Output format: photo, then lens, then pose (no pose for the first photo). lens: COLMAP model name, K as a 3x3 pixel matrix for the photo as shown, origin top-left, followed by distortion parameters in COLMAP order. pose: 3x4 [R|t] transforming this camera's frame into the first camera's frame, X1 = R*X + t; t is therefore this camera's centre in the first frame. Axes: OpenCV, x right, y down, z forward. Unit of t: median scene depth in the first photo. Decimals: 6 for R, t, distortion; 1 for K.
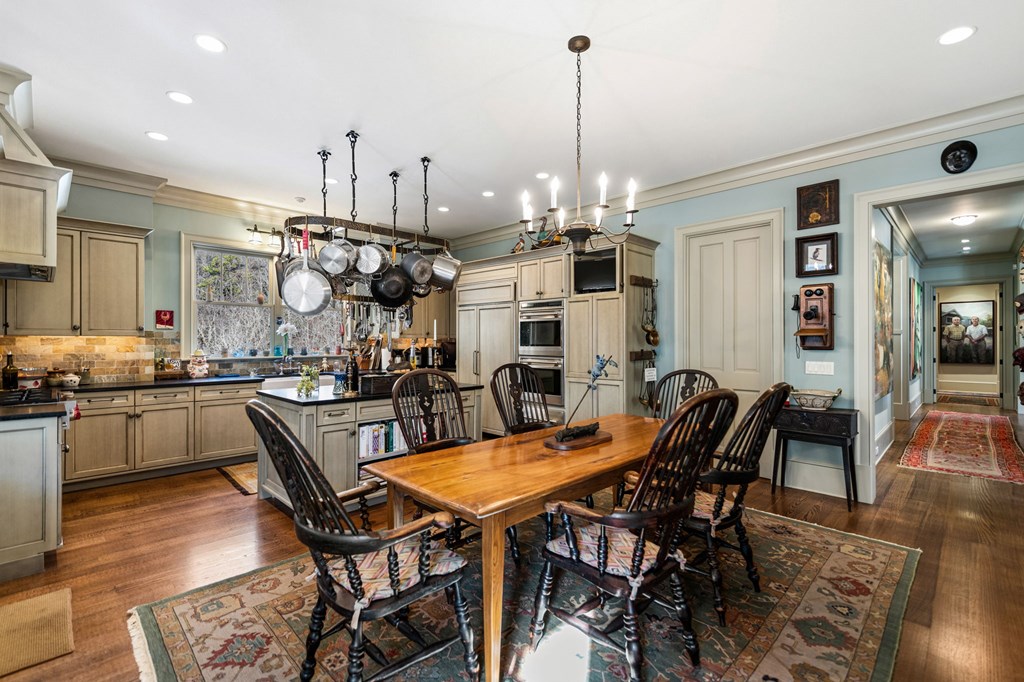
lens RADIAL K [[456.1, 0, 511.3], [0, 456.1, 340.2], [0, 0, 1]] dist [0.002706, 0.000251]
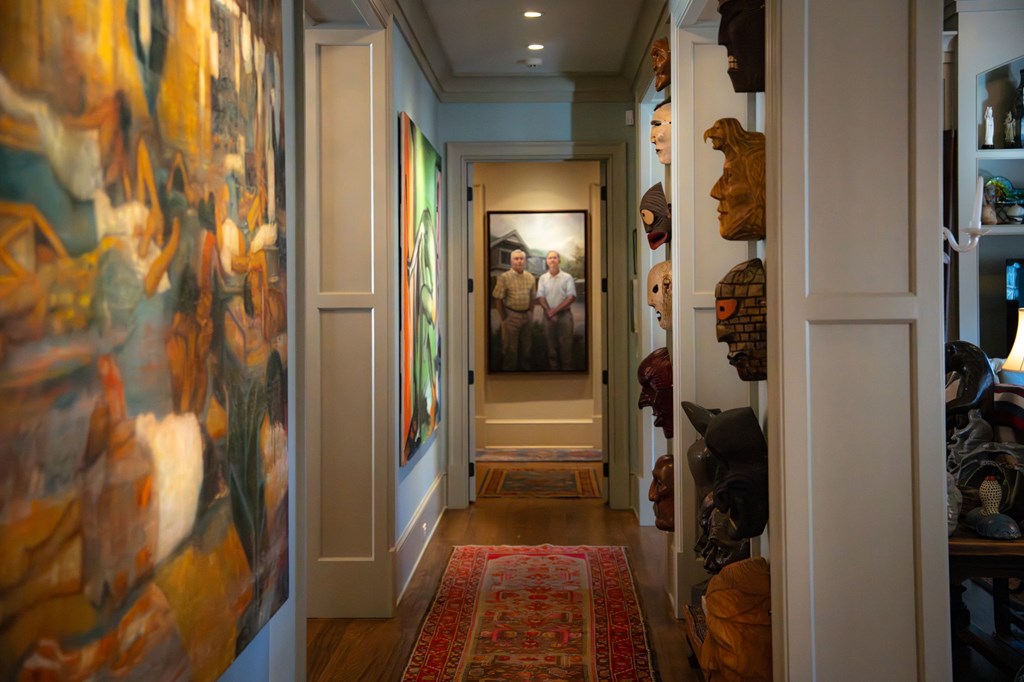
lens RADIAL K [[1617.3, 0, 511.9], [0, 1617.3, 339.6], [0, 0, 1]] dist [0.011493, 0.000000]
pose [[0.720263, -0.016461, 0.693506, 0.117059], [0.004783, 0.999812, 0.018765, -0.006426], [-0.693684, -0.010199, 0.720207, 0.116543]]
